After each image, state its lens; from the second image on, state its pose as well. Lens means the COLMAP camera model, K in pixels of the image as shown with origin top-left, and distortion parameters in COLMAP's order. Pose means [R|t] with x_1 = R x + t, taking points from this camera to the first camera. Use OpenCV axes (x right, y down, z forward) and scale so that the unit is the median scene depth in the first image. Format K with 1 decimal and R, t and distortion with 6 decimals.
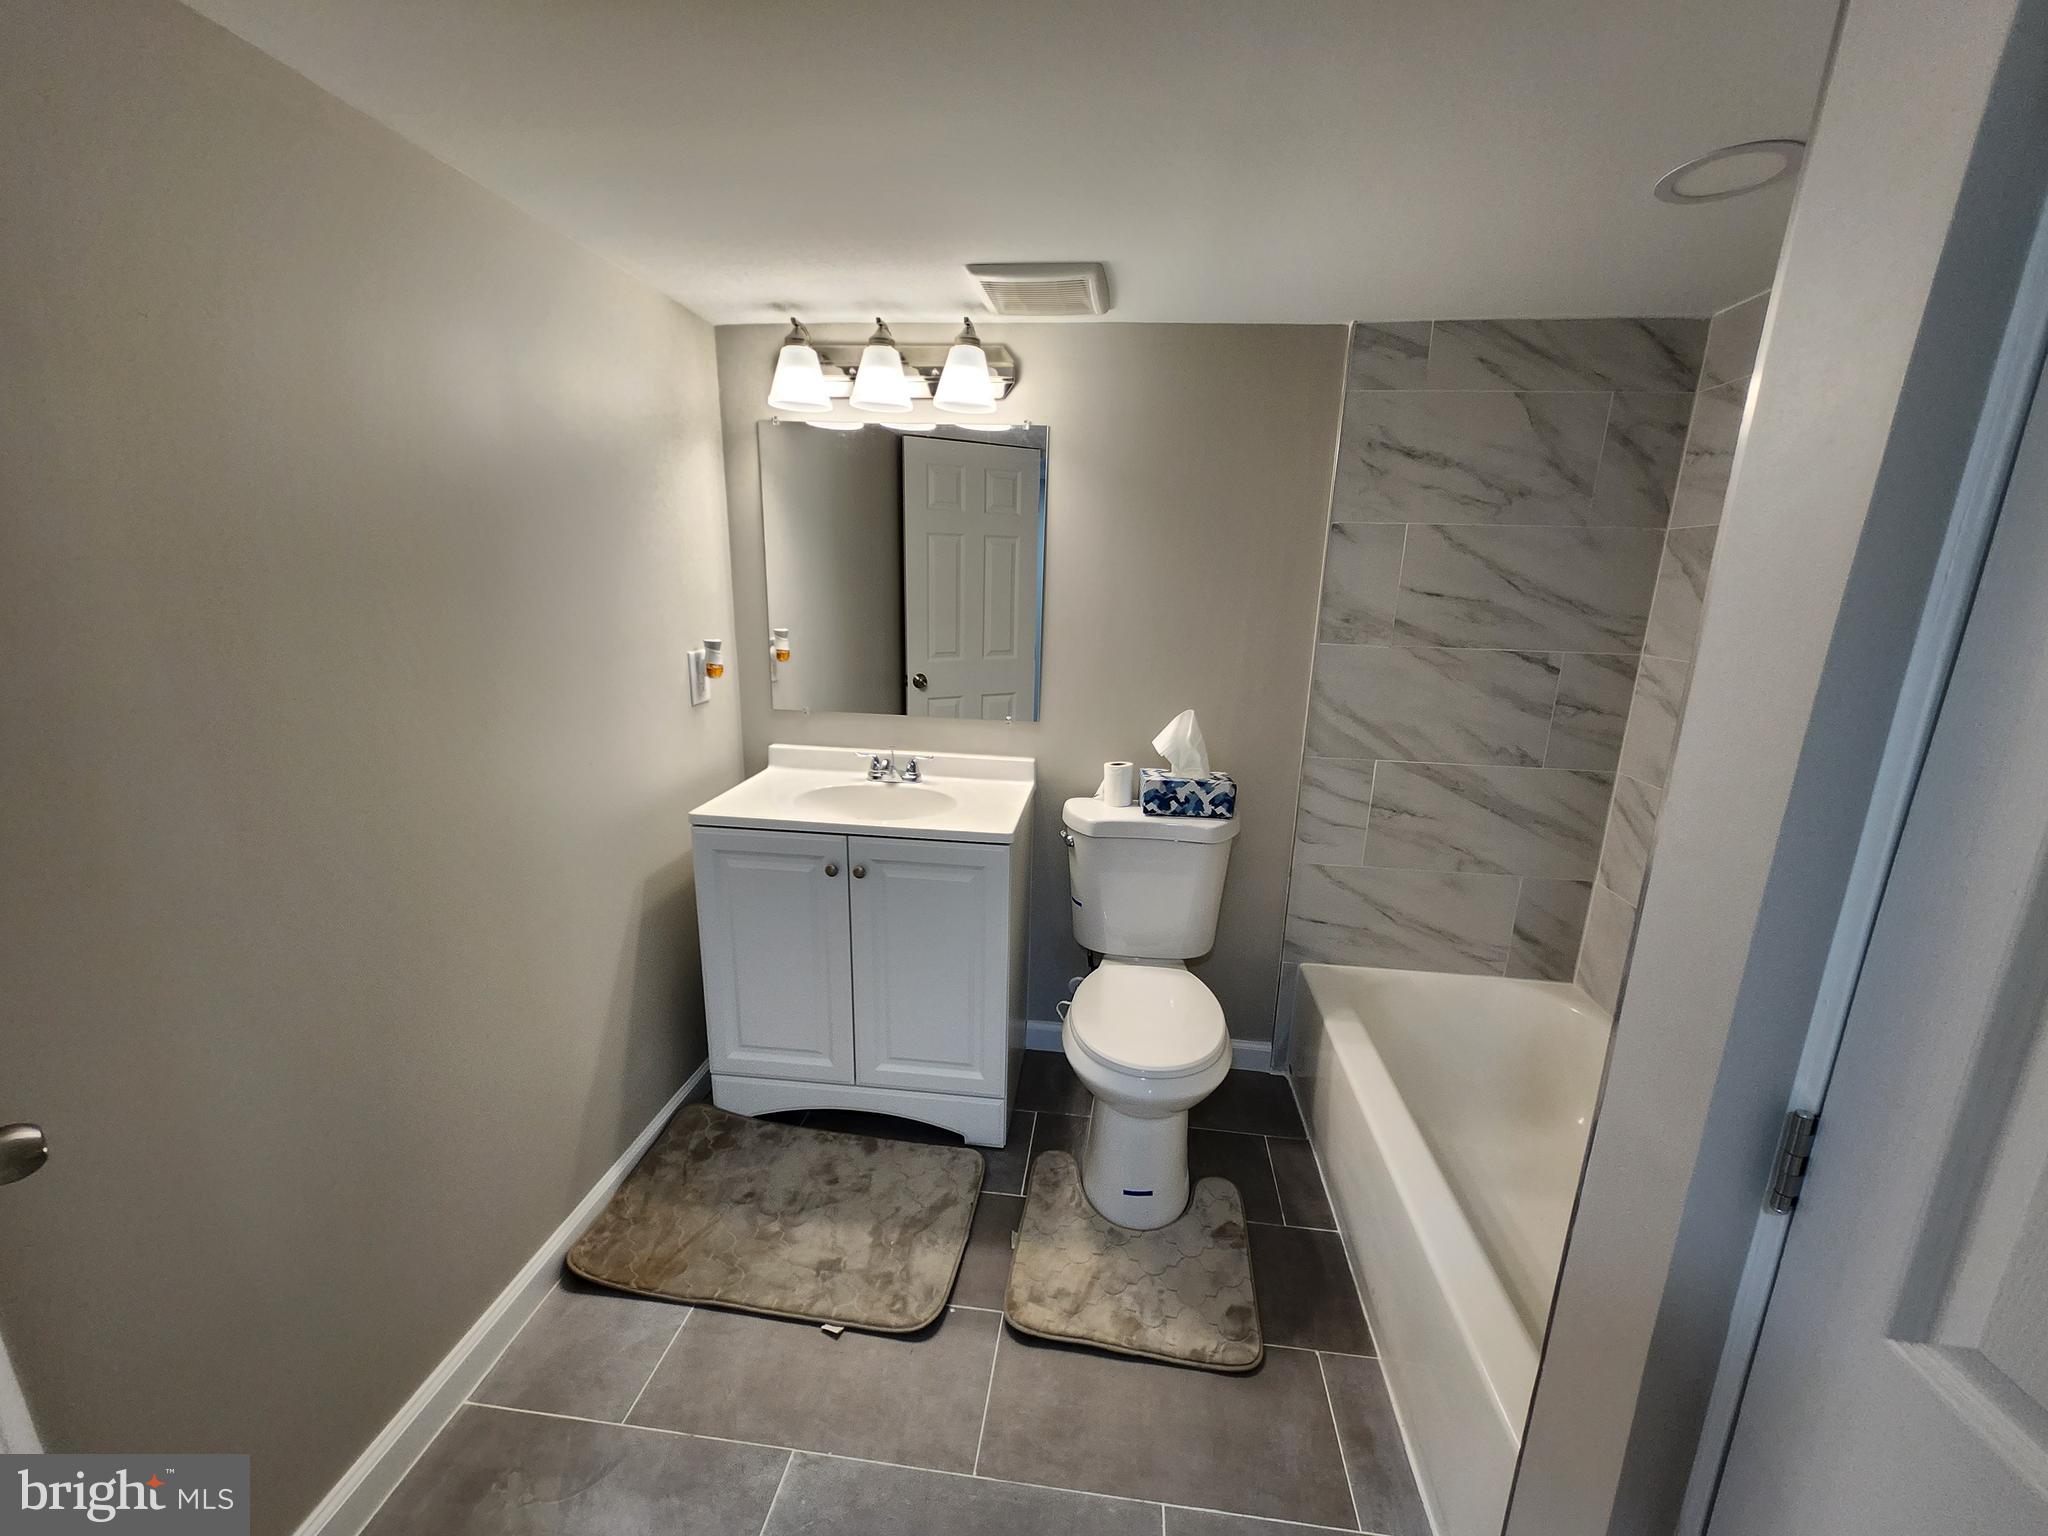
lens RADIAL K [[807.5, 0, 1042.4], [0, 807.5, 766.9], [0, 0, 1]] dist [0.002561, 0.000168]
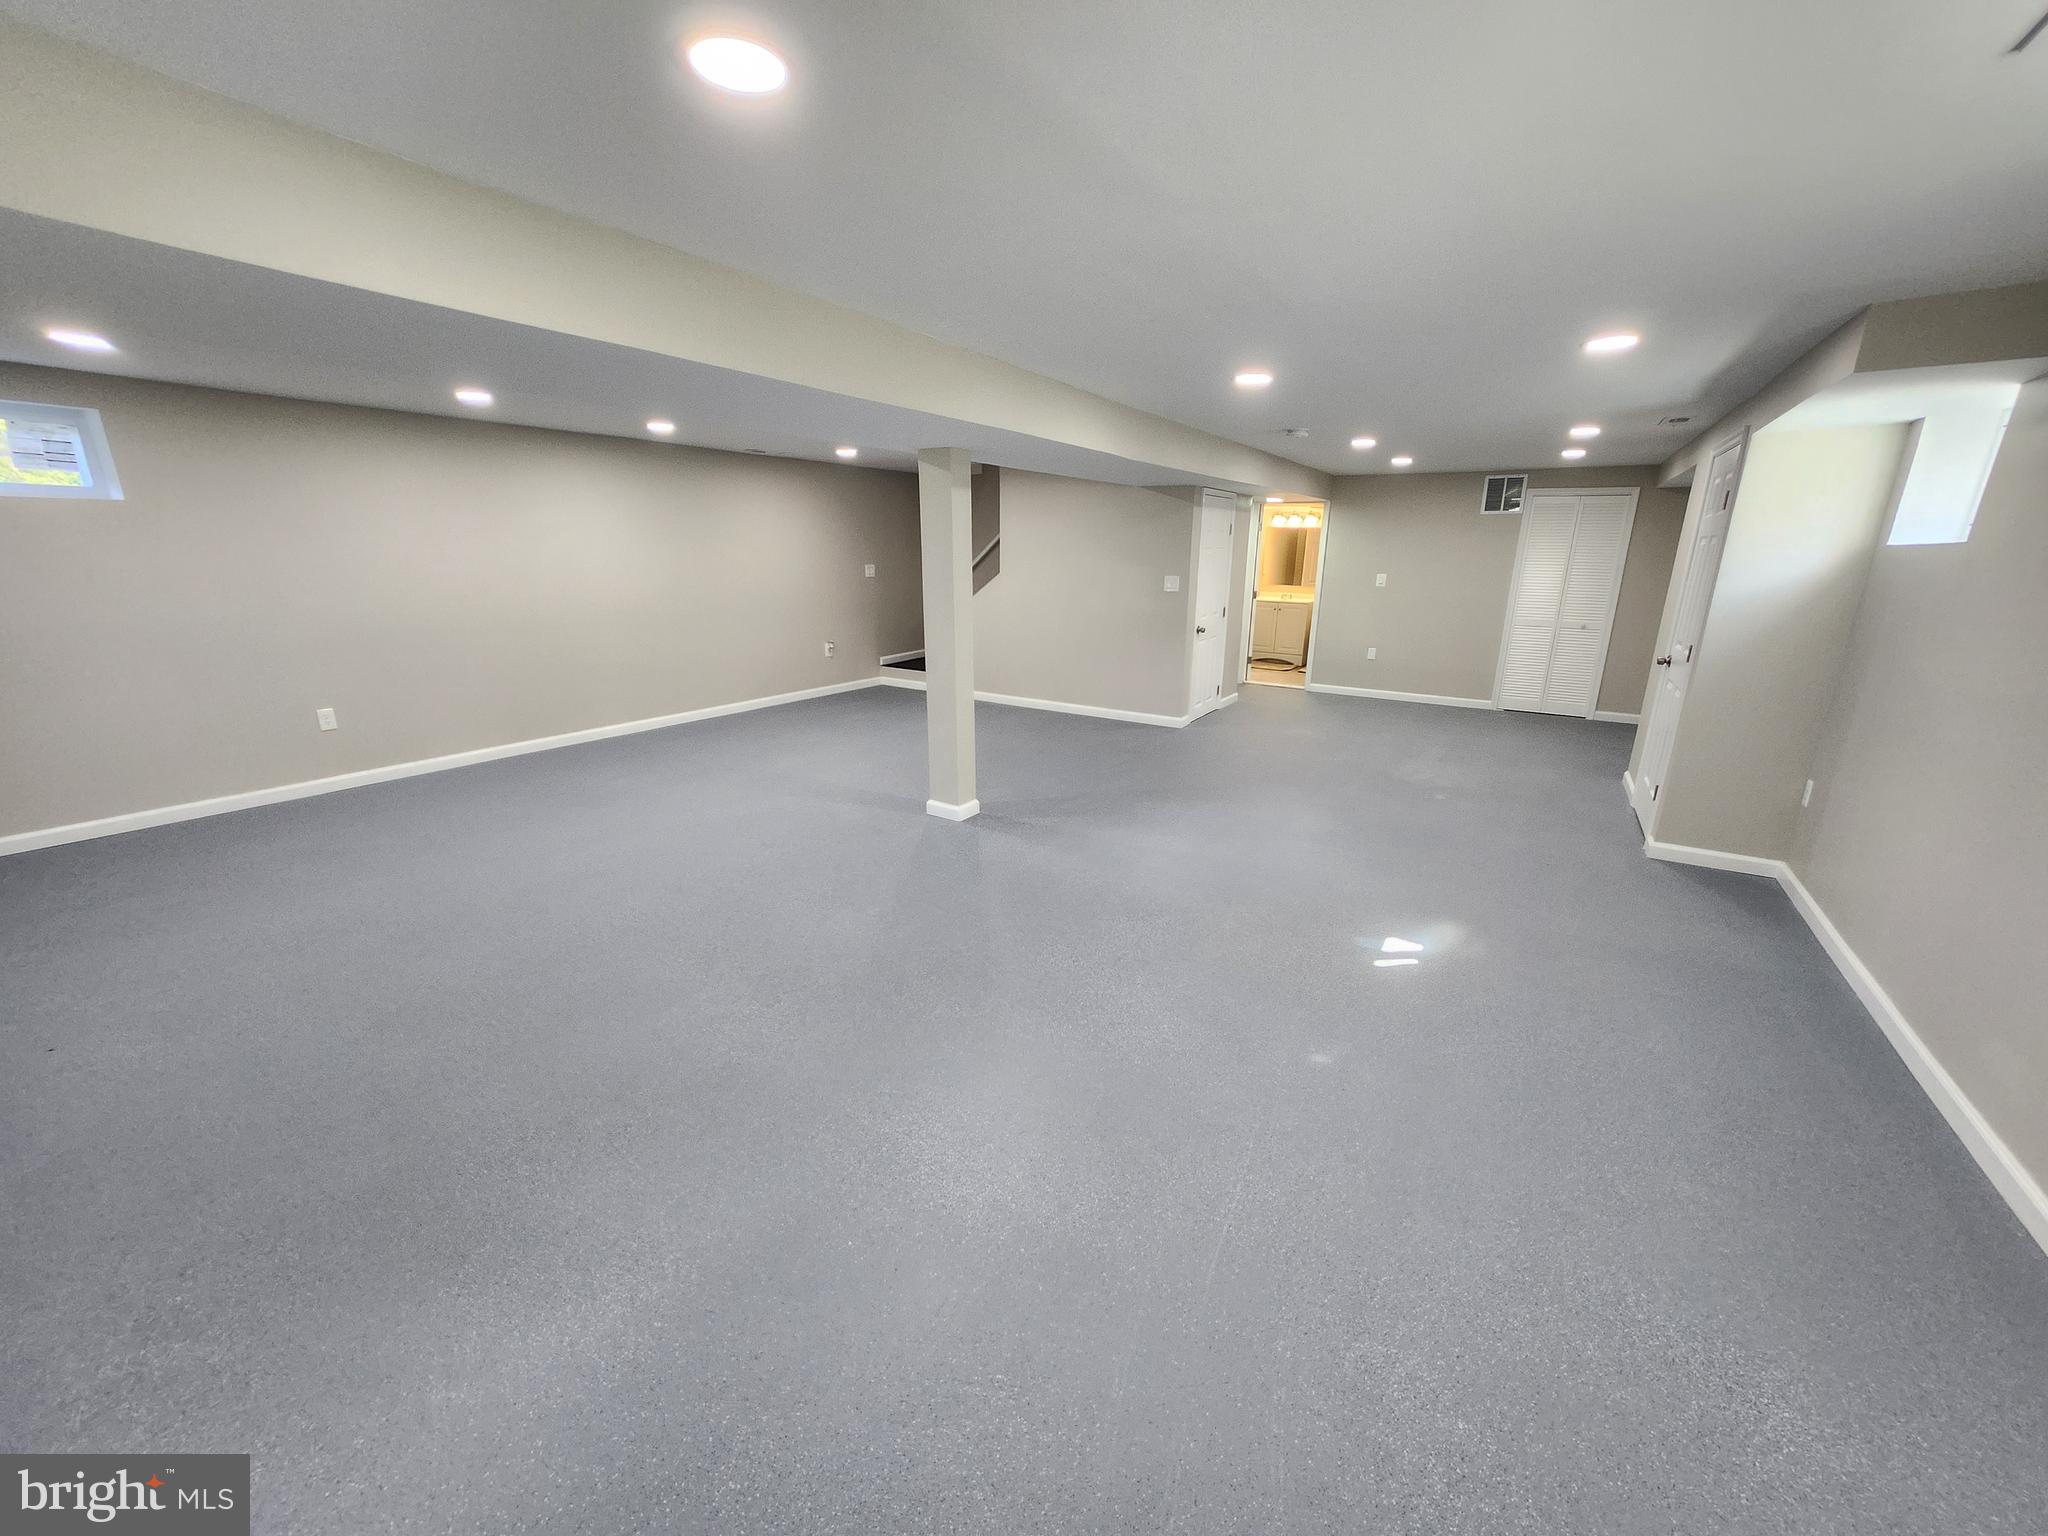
lens RADIAL K [[807.5, 0, 1024.3], [0, 807.5, 774.6], [0, 0, 1]] dist [0.002561, 0.000168]
pose [[0.900832, 0.111511, -0.419604, 0.684101], [-0.097622, 0.993730, 0.054505, 1.176542], [0.423051, -0.008137, 0.906070, -5.015878]]
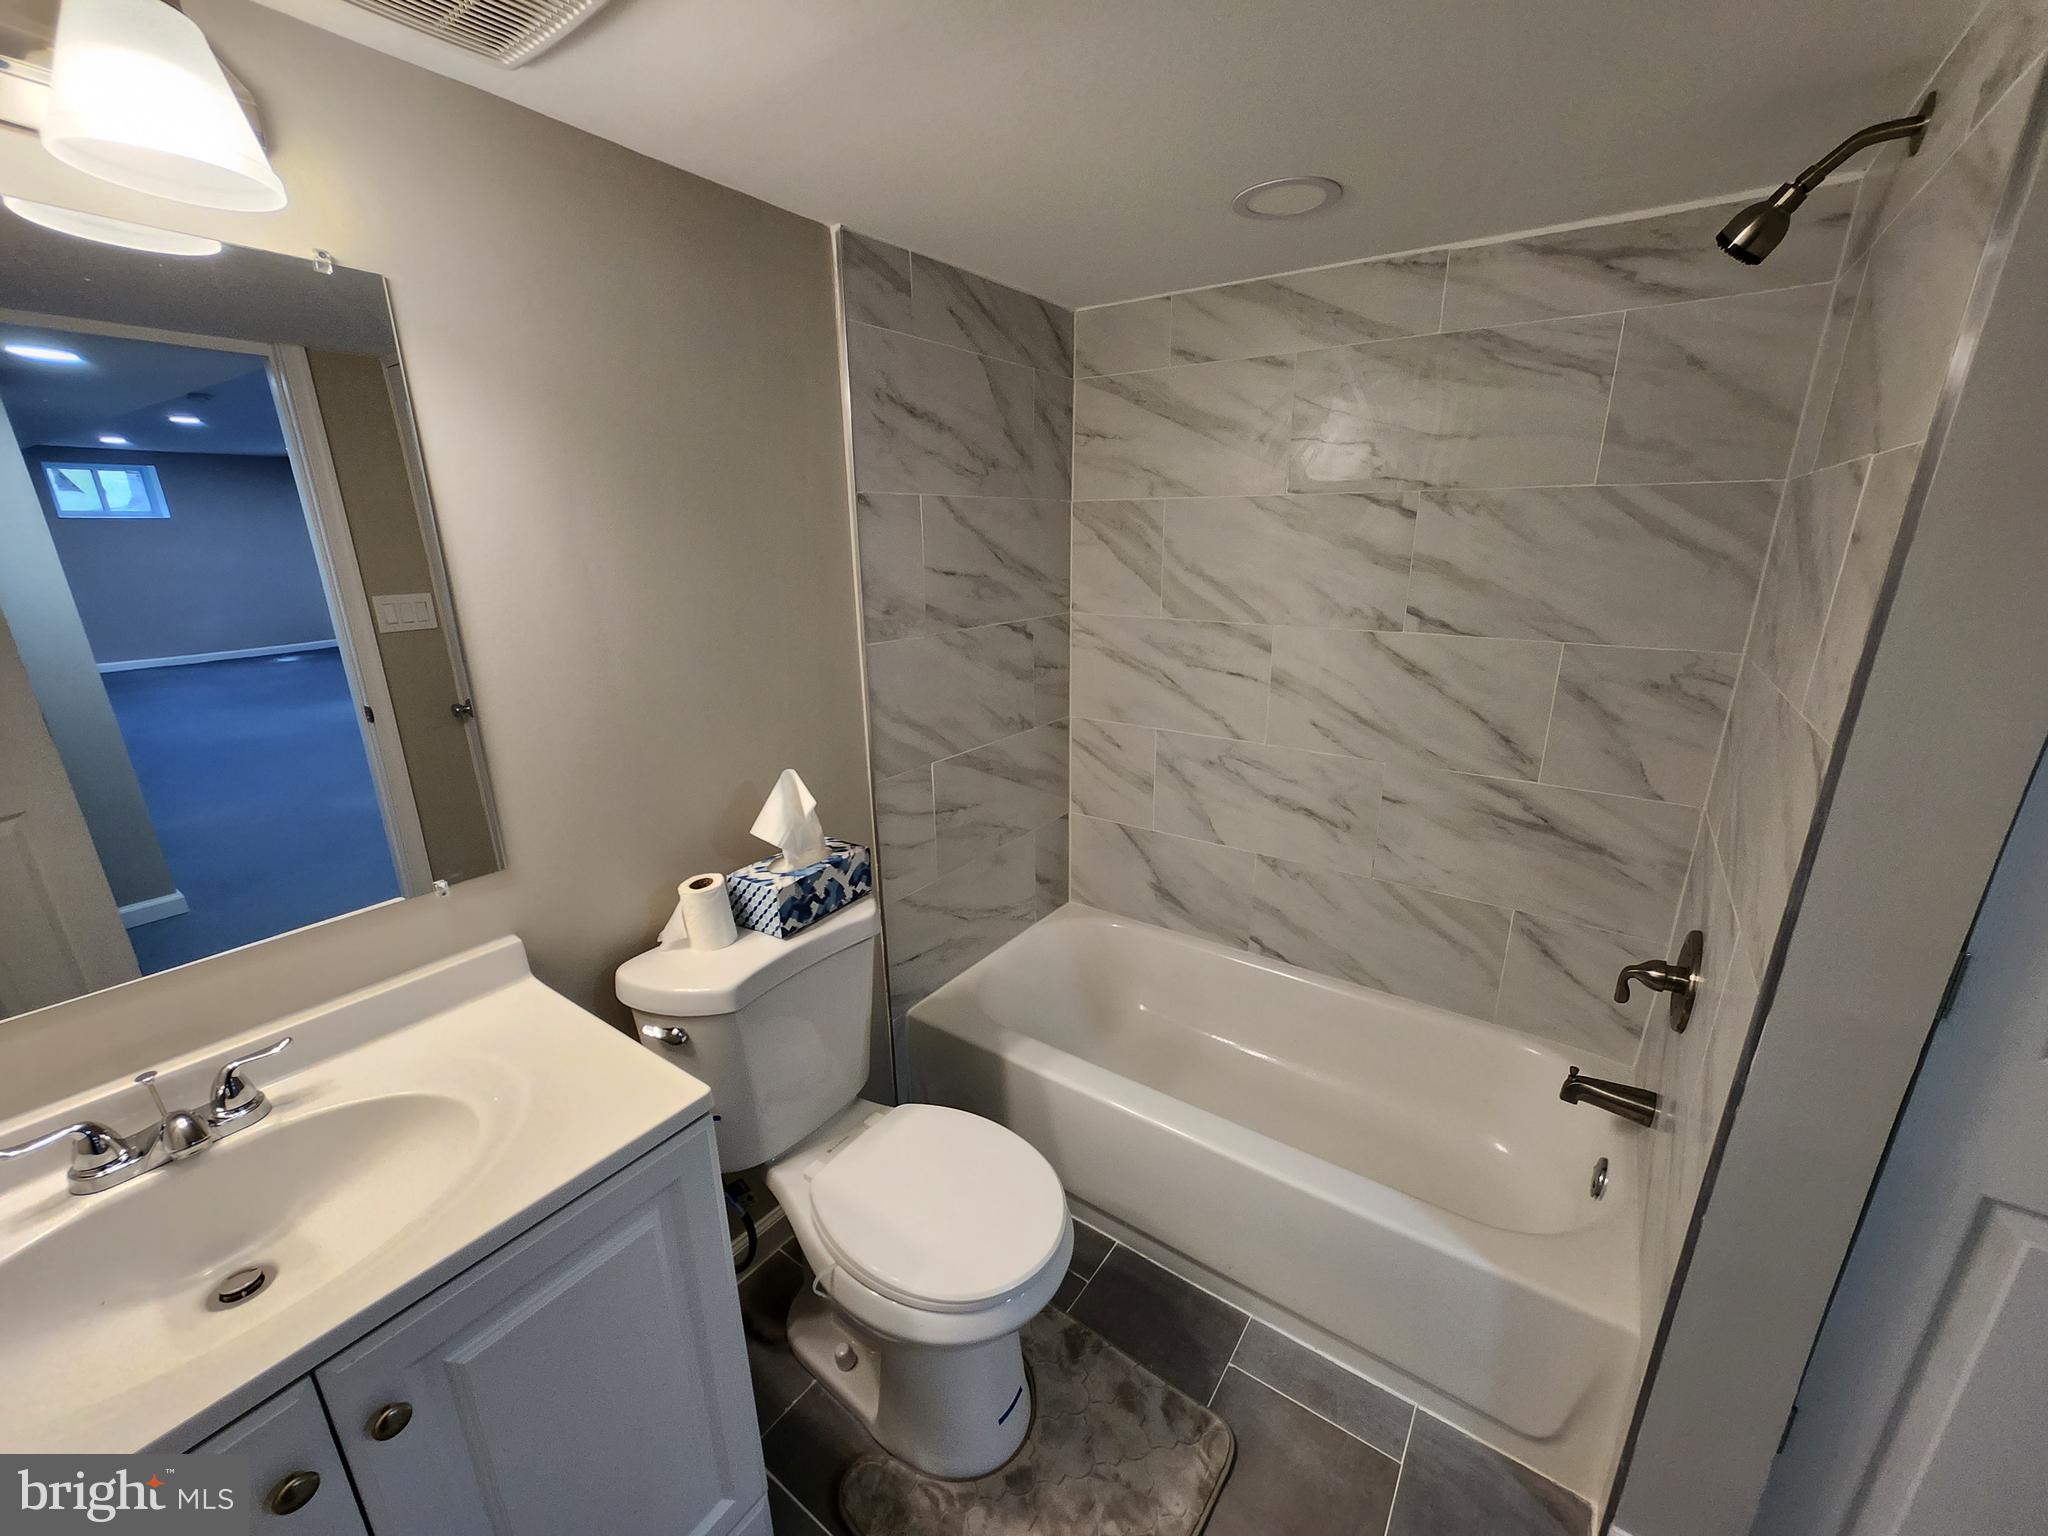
lens RADIAL K [[807.5, 0, 1032.2], [0, 807.5, 768.2], [0, 0, 1]] dist [0.002561, 0.000168]
pose [[0.476456, -0.281112, 0.833046, -0.292730], [0.219596, 0.955526, 0.196846, -0.162530], [-0.851333, 0.089145, 0.516997, 0.470982]]
